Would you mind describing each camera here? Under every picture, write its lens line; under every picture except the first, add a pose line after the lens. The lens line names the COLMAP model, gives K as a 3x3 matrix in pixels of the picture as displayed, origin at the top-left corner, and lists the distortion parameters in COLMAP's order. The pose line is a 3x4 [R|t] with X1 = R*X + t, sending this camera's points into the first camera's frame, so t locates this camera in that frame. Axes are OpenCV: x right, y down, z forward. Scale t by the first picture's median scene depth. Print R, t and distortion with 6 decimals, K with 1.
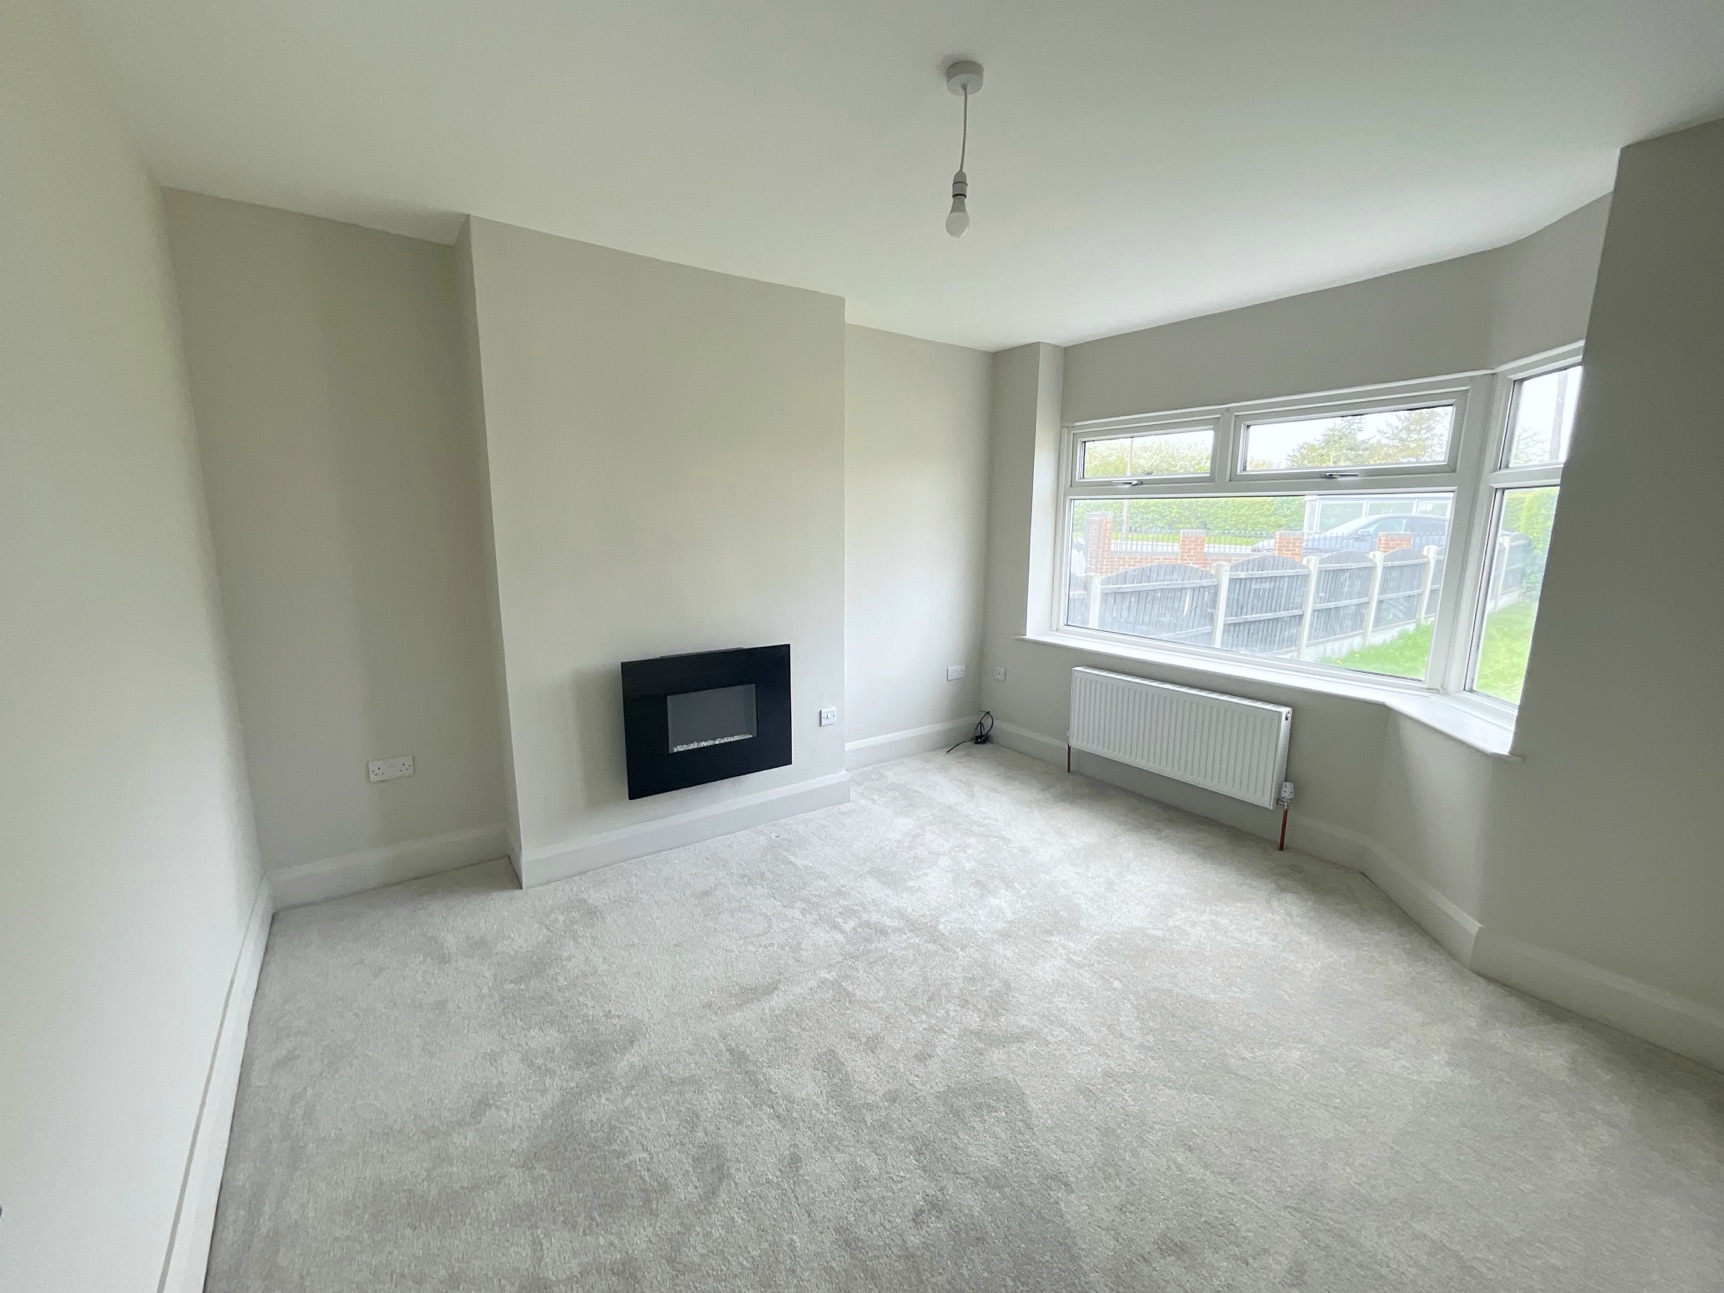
lens RADIAL K [[699.6, 0, 861.3], [0, 699.6, 644.8], [0, 0, 1]] dist [-0.003486, 0.000218]
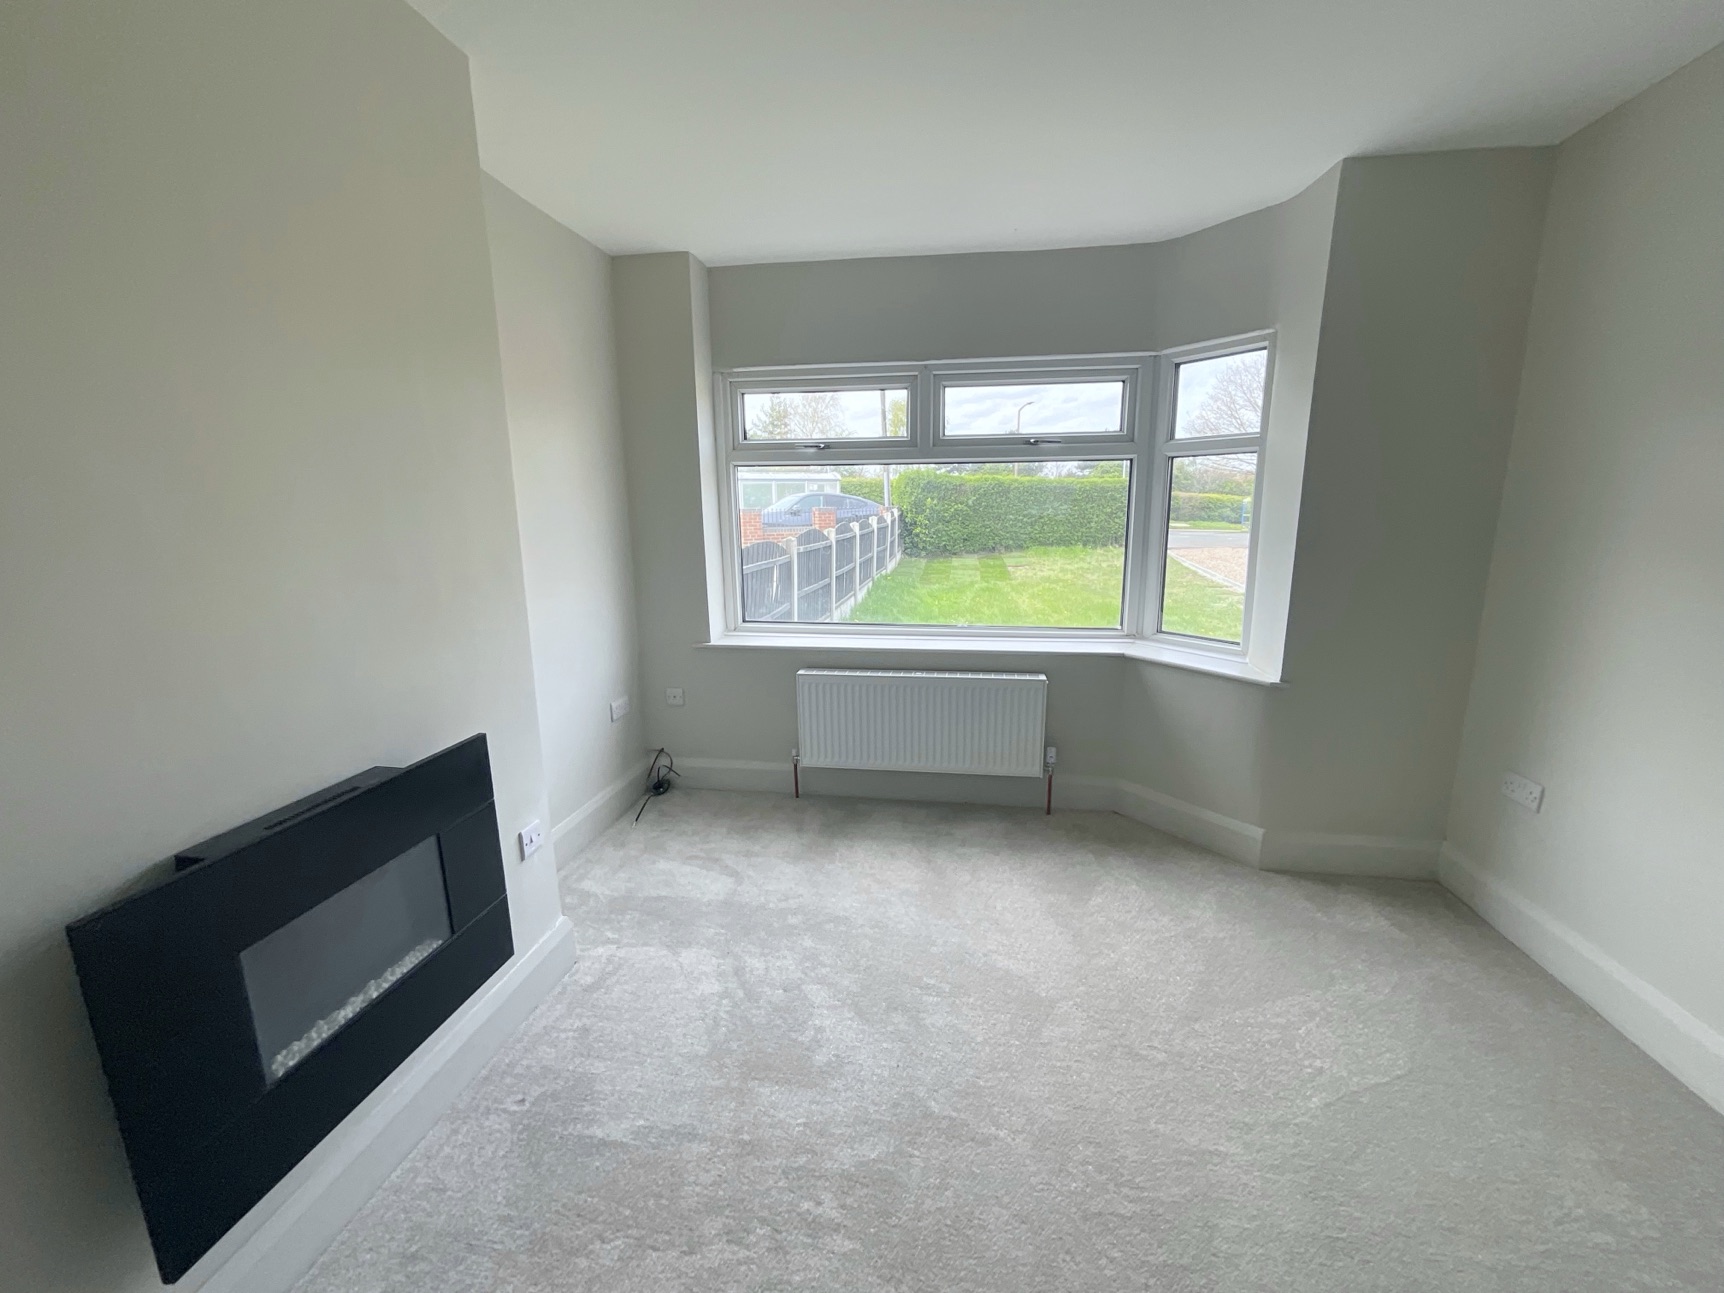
lens RADIAL K [[699.6, 0, 861.3], [0, 699.6, 644.8], [0, 0, 1]] dist [-0.003486, 0.000218]
pose [[0.699712, -0.155994, 0.697187, -0.242986], [0.139187, 0.986937, 0.081135, -0.064314], [-0.700736, 0.040268, 0.712284, 0.428762]]
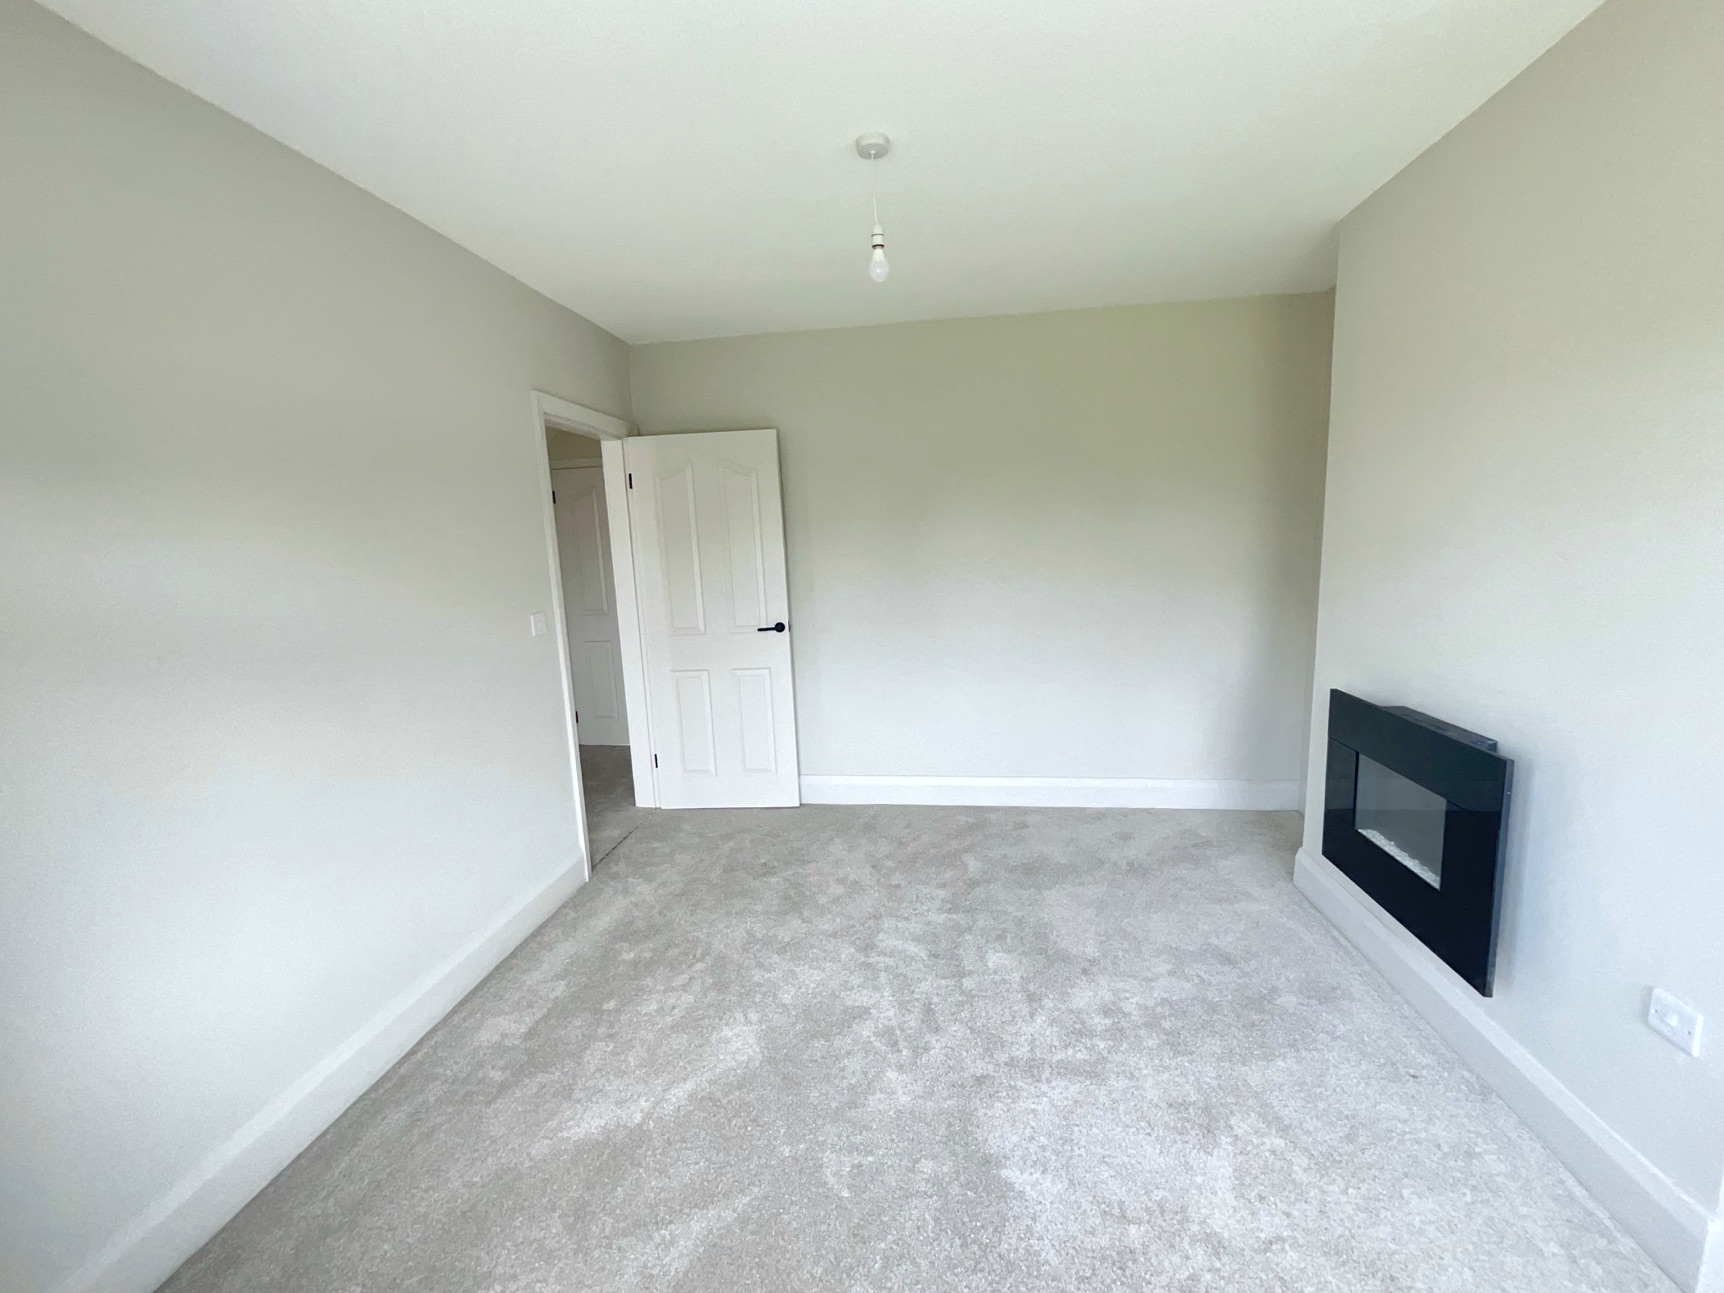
lens RADIAL K [[699.6, 0, 861.3], [0, 699.6, 644.8], [0, 0, 1]] dist [-0.003486, 0.000218]
pose [[-0.665585, 0.136170, -0.733795, 0.526398], [-0.105603, 0.956138, 0.273217, -0.159116], [0.738813, 0.259340, -0.622011, 0.903300]]
